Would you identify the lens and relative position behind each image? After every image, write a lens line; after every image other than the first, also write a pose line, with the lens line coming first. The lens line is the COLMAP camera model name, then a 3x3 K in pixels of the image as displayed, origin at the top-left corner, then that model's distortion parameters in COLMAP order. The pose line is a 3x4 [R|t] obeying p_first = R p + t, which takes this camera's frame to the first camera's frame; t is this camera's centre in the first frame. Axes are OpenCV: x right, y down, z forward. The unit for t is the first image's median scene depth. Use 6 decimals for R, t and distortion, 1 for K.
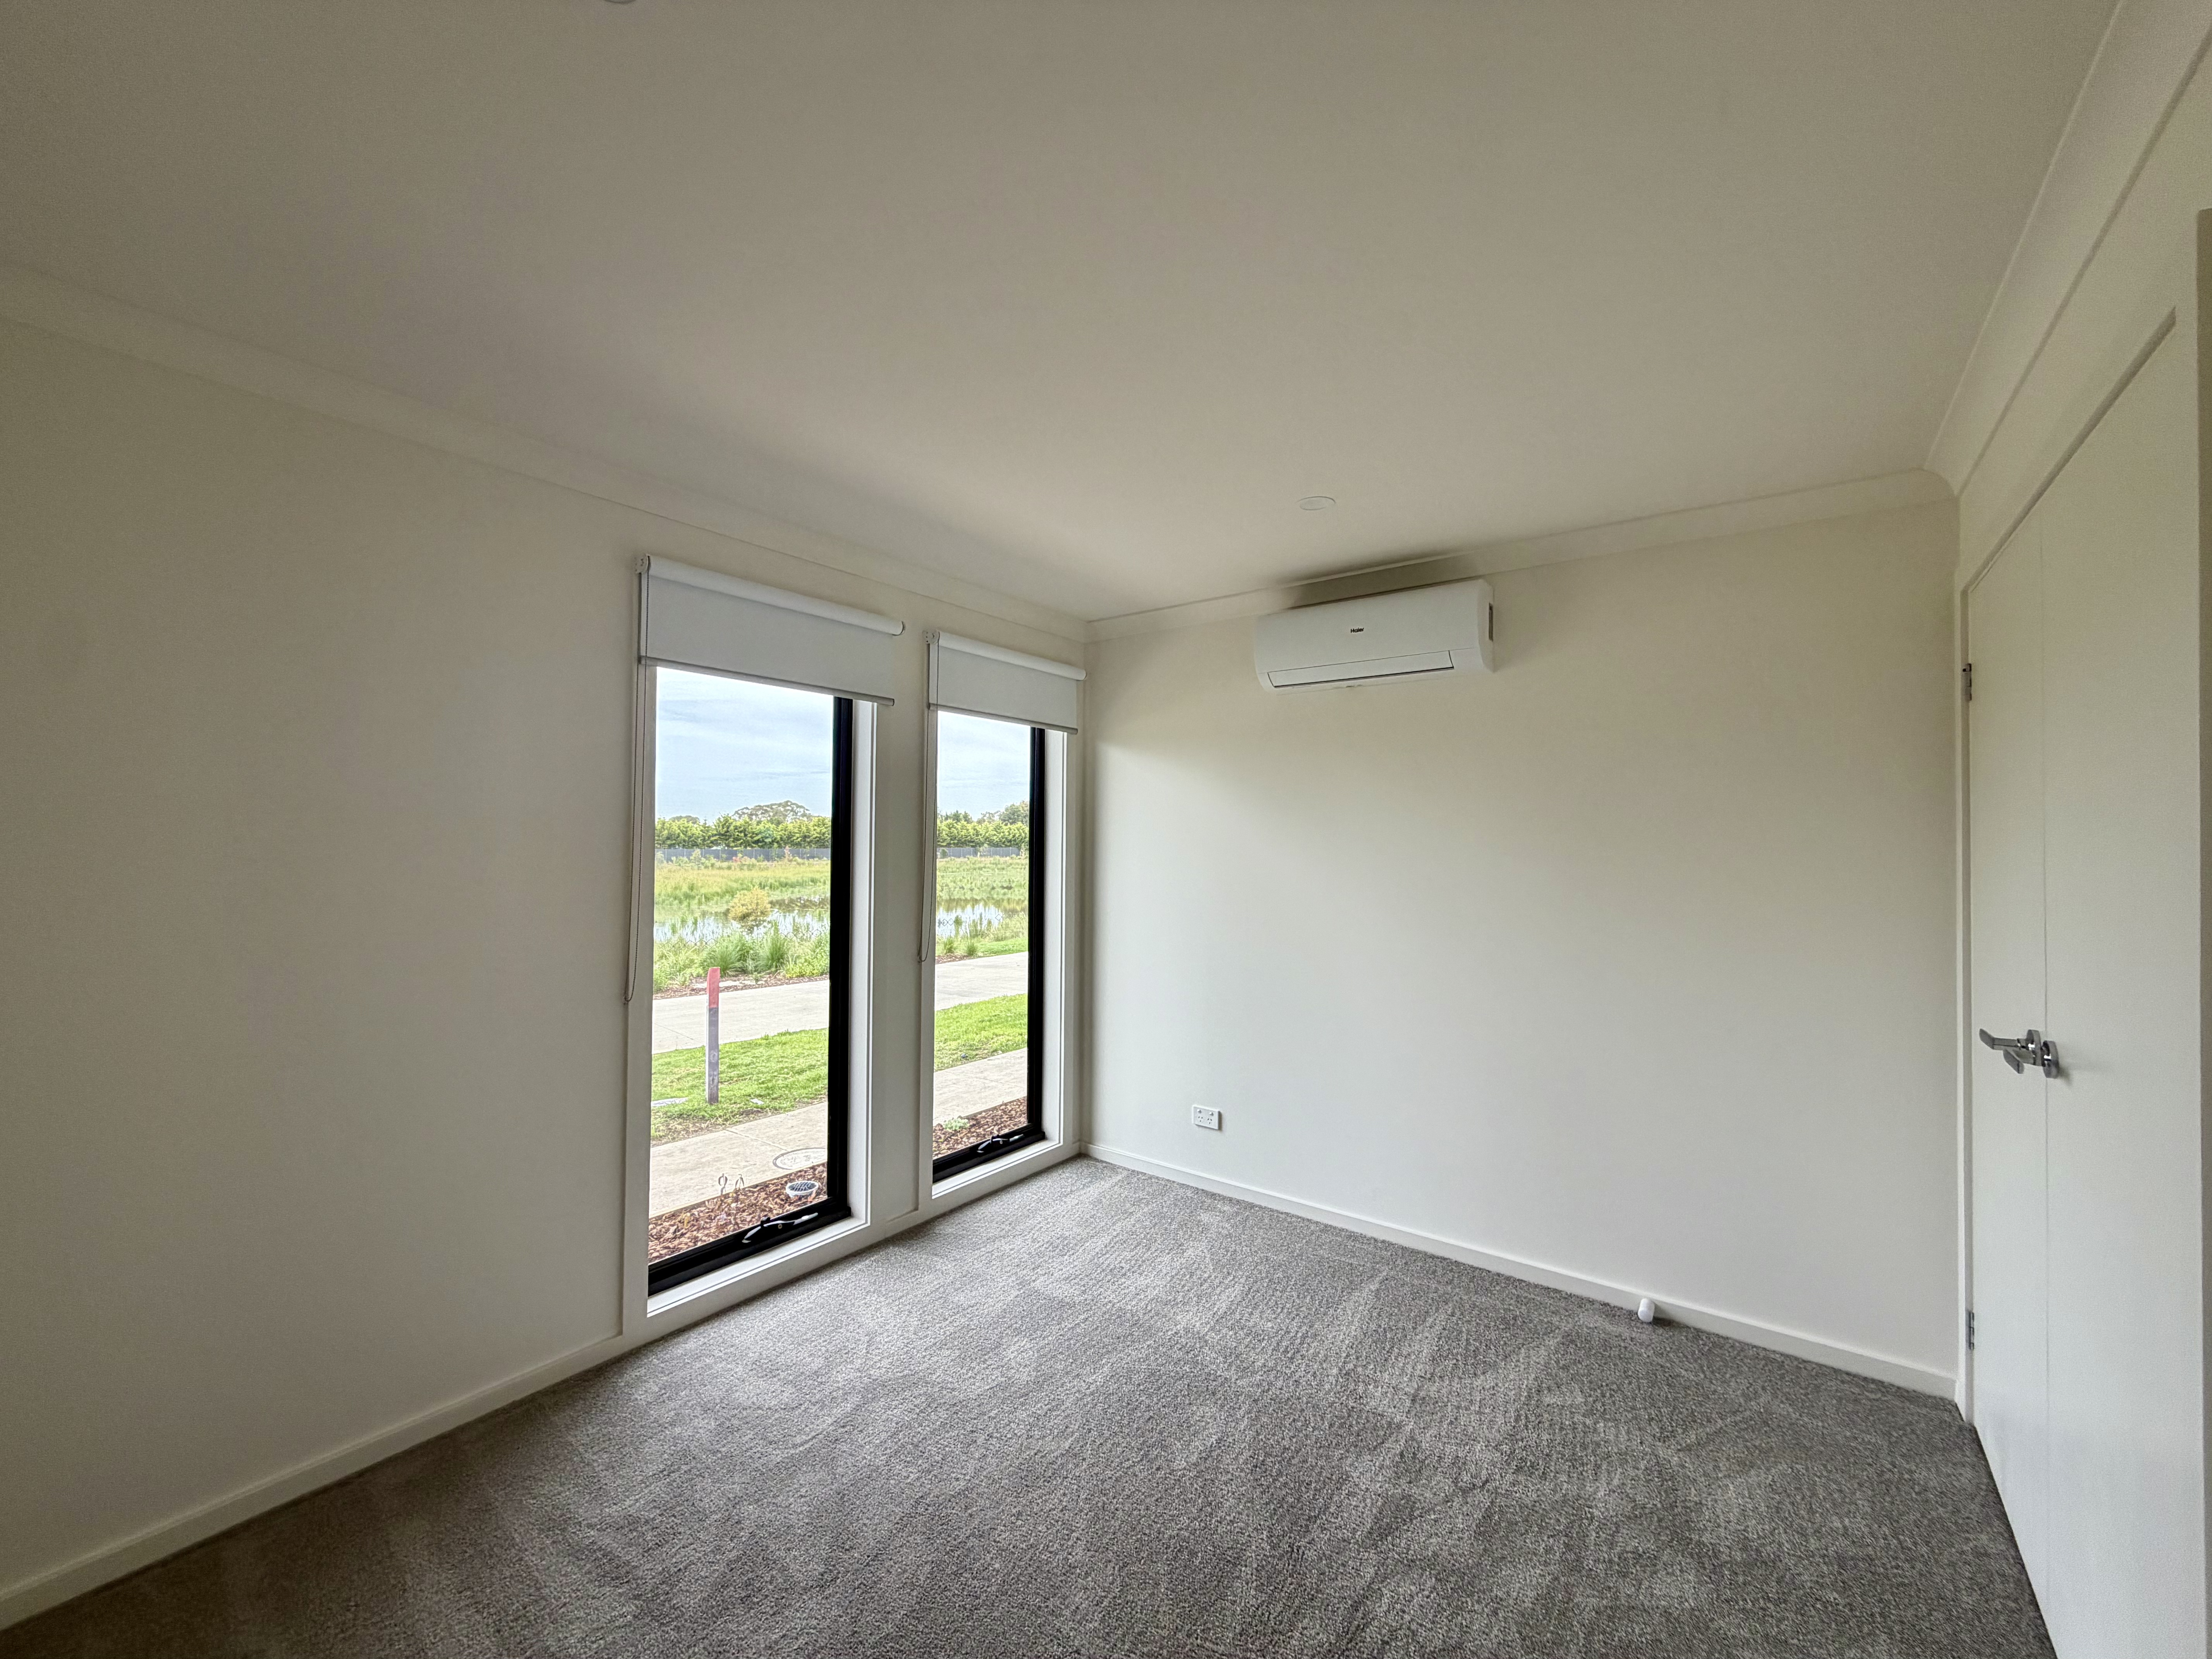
lens RADIAL K [[881.6, 0, 1108.2], [0, 881.6, 837.4], [0, 0, 1]] dist [-0.000755, -0.000050]
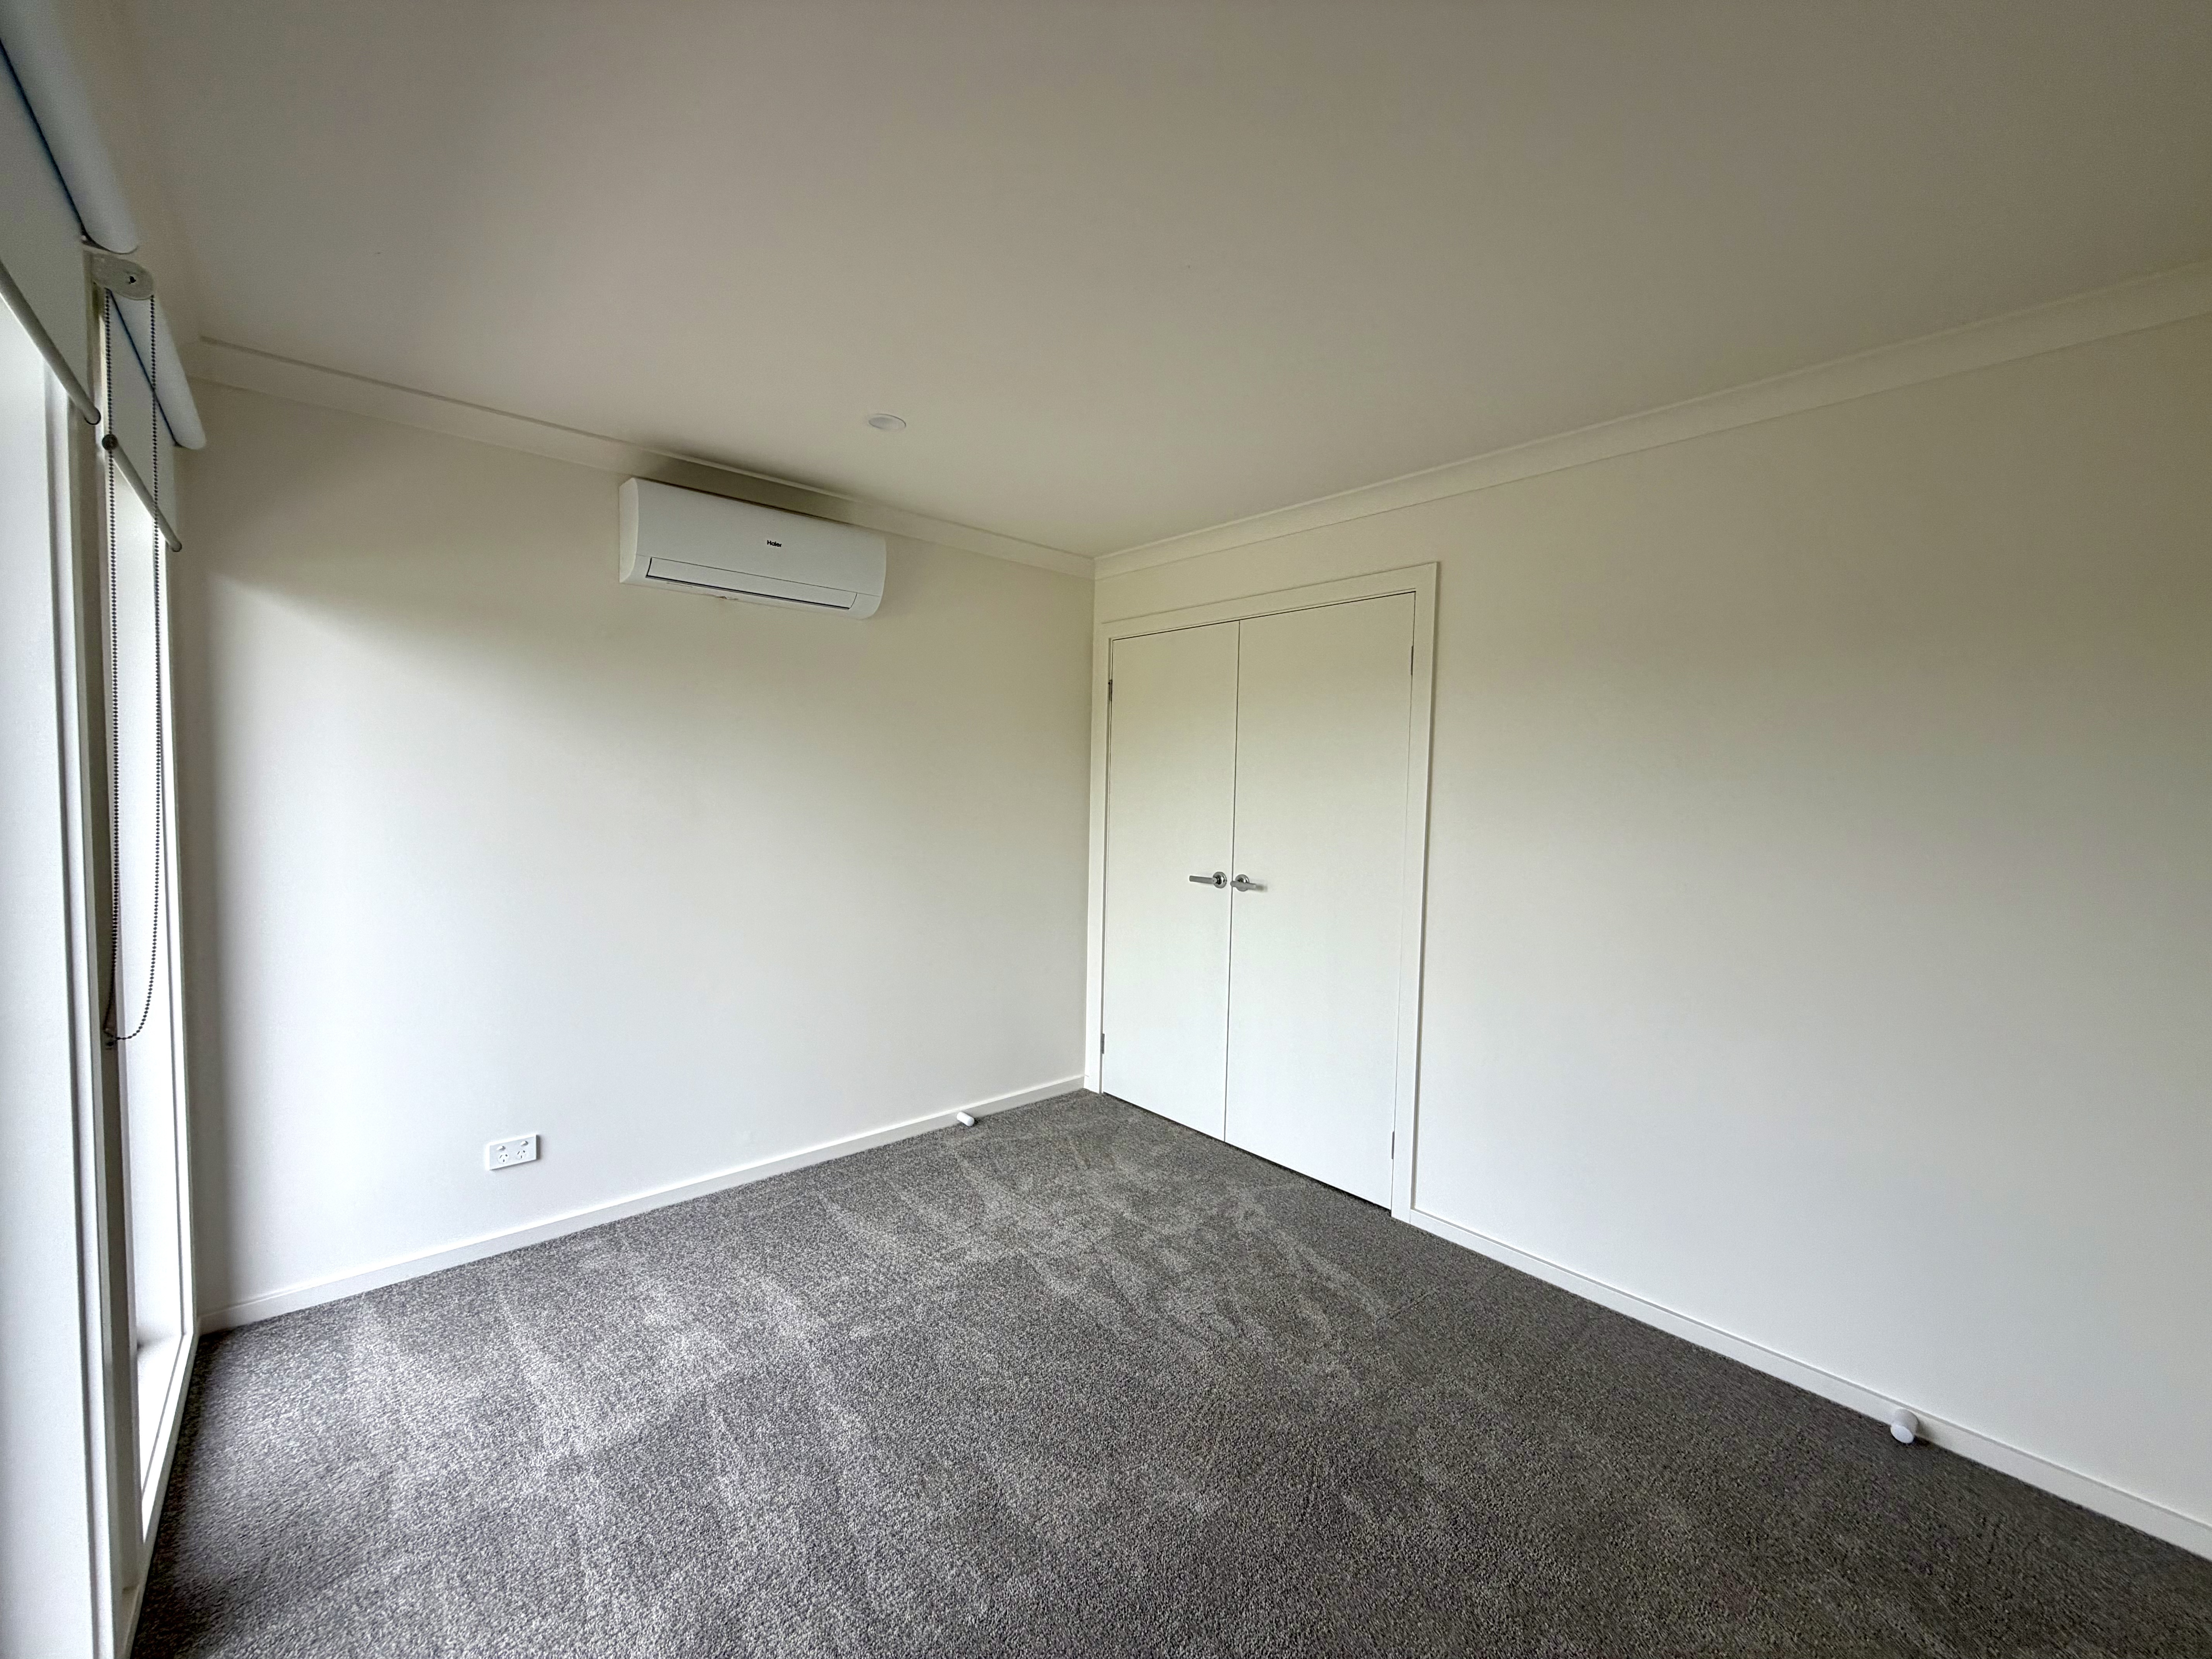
lens RADIAL K [[881.6, 0, 1104.7], [0, 881.6, 821.6], [0, 0, 1]] dist [-0.000755, -0.000050]
pose [[0.192178, -0.047395, 0.980215, -0.581793], [-0.022564, 0.998356, 0.052696, 0.001281], [-0.981101, -0.032244, 0.190792, 0.479927]]
